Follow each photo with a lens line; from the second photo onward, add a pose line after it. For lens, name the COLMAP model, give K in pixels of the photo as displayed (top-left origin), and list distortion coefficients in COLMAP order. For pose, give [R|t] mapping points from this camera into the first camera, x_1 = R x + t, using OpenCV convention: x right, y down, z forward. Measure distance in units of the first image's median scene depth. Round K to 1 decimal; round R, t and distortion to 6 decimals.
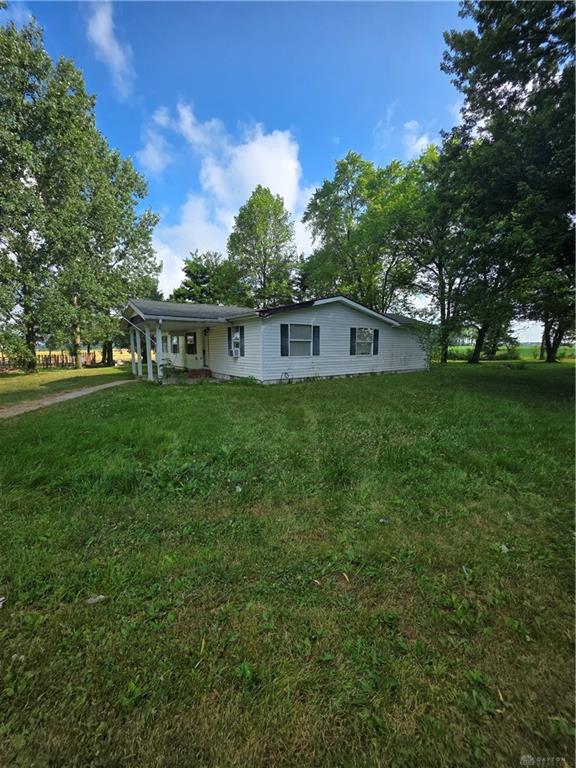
lens RADIAL K [[303.1, 0, 288.0], [0, 303.1, 384.0], [0, 0, 1]] dist [0.000950, -0.000090]
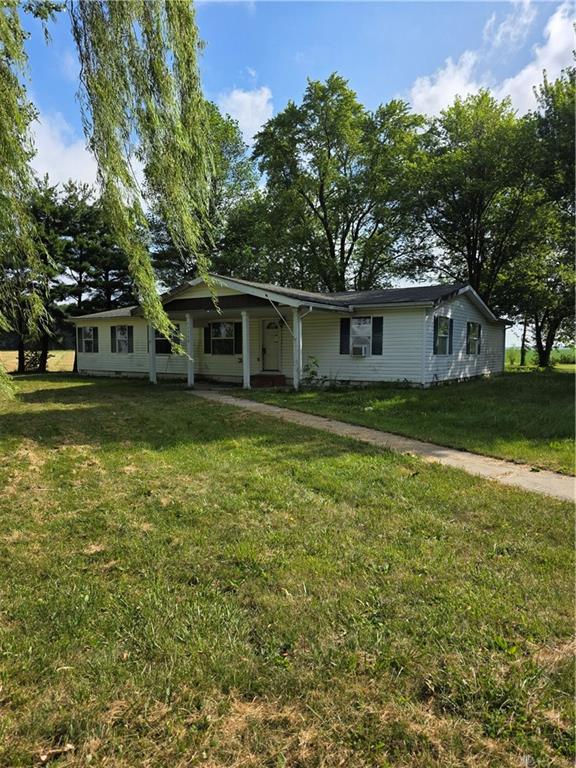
lens RADIAL K [[513.3, 0, 288.3], [0, 513.3, 401.7], [0, 0, 1]] dist [0.004614, -0.001625]
pose [[0.934444, -0.028878, 0.354937, -0.631200], [0.036150, 0.999250, -0.013873, 0.030595], [-0.354270, 0.025794, 0.934787, -0.129619]]
